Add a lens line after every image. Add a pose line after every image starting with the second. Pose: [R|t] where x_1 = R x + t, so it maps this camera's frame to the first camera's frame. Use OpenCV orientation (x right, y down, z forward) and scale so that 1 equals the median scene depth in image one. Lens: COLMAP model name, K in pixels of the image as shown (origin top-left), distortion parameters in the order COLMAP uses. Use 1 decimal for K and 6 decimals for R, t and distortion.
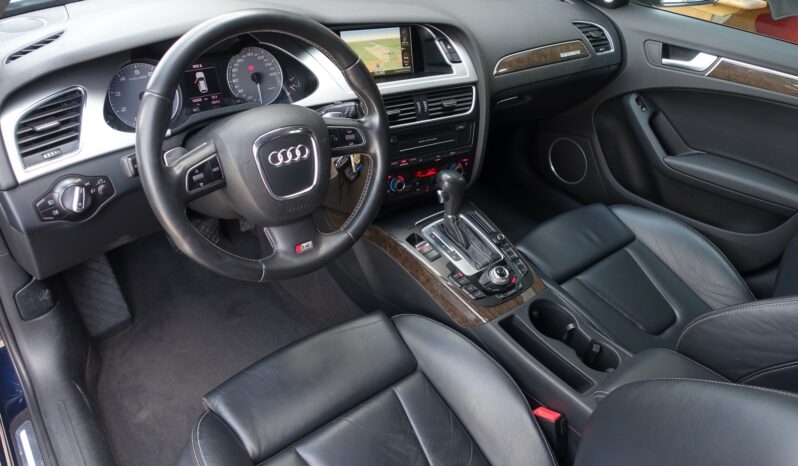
lens RADIAL K [[541.6, 0, 399.0], [0, 541.6, 233.0], [0, 0, 1]] dist [-0.005048, 0.003468]
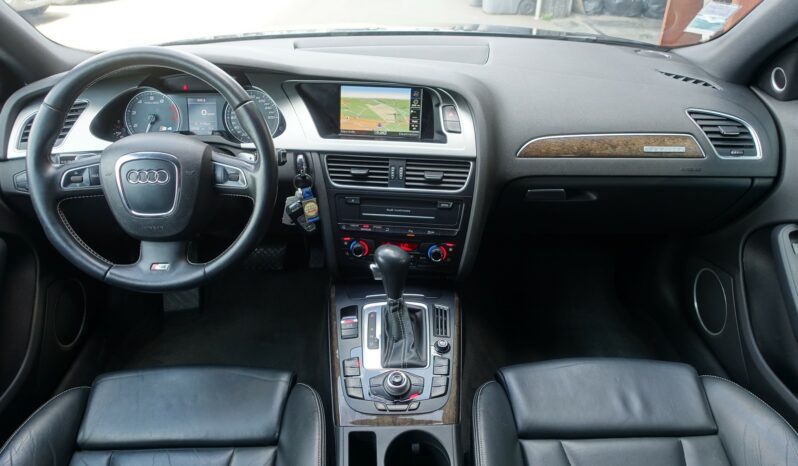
lens RADIAL K [[541.6, 0, 399.0], [0, 541.6, 233.0], [0, 0, 1]] dist [-0.005048, 0.003468]
pose [[0.796837, 0.229886, -0.558751, 0.564424], [-0.303288, 0.952024, -0.040830, -0.099614], [0.522558, 0.201998, 0.828330, 0.267319]]
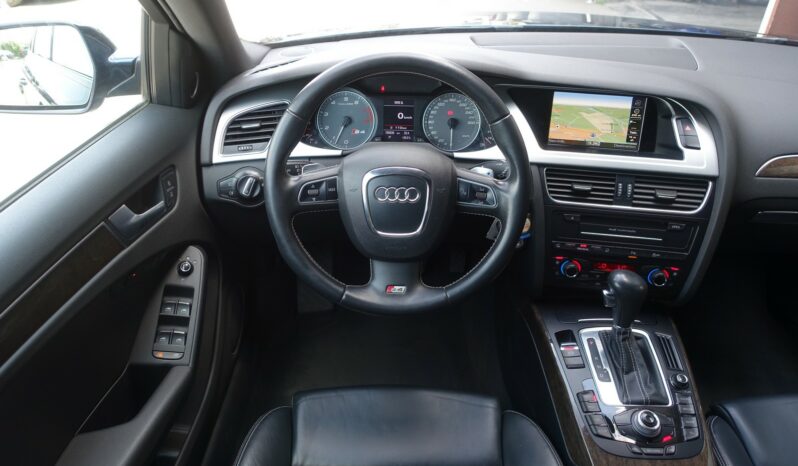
lens RADIAL K [[541.6, 0, 399.0], [0, 541.6, 233.0], [0, 0, 1]] dist [-0.005048, 0.003468]
pose [[0.772592, 0.274979, -0.572265, 0.264880], [-0.334169, 0.942512, 0.001738, -0.054695], [0.539845, 0.189890, 0.820067, 0.137478]]
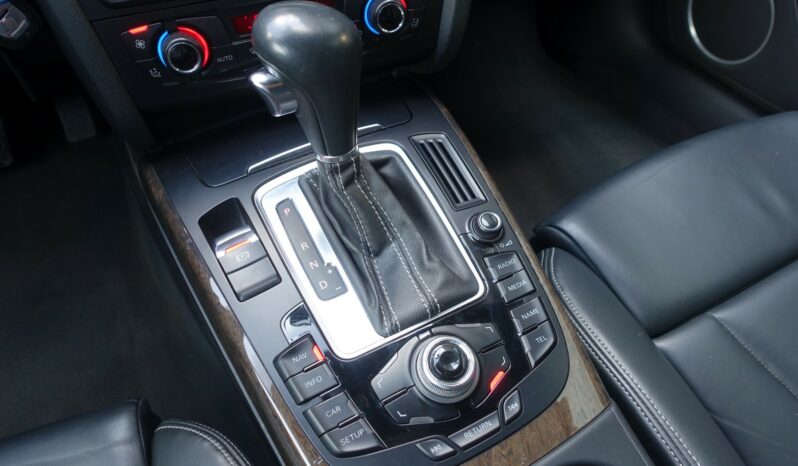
lens RADIAL K [[541.6, 0, 399.0], [0, 541.6, 233.0], [0, 0, 1]] dist [-0.005048, 0.003468]
pose [[0.979188, 0.074651, -0.188728, 0.201876], [-0.032835, 0.975916, 0.215660, -0.057274], [0.200282, -0.204975, 0.958056, 0.685159]]
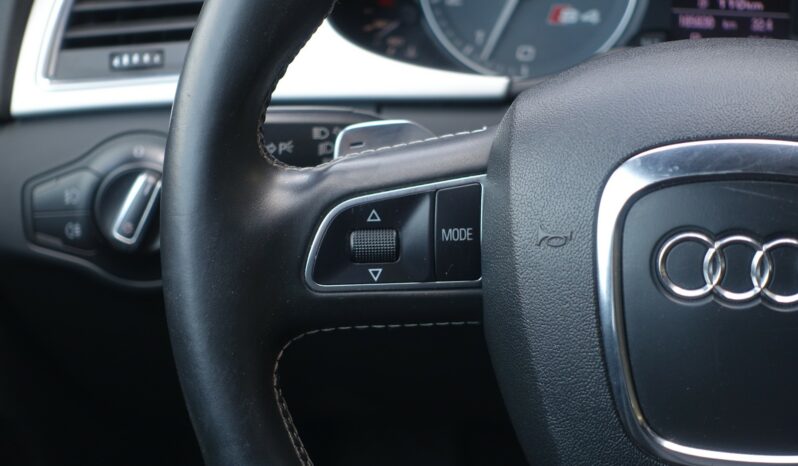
lens RADIAL K [[1461.3, 0, 399.0], [0, 1461.3, 233.0], [0, 0, 1]] dist [-0.245984, -0.173908]
pose [[0.649146, 0.257623, -0.715709, 0.069341], [-0.380757, 0.924590, -0.012535, -0.066170], [0.658508, 0.280649, 0.698286, 0.352154]]
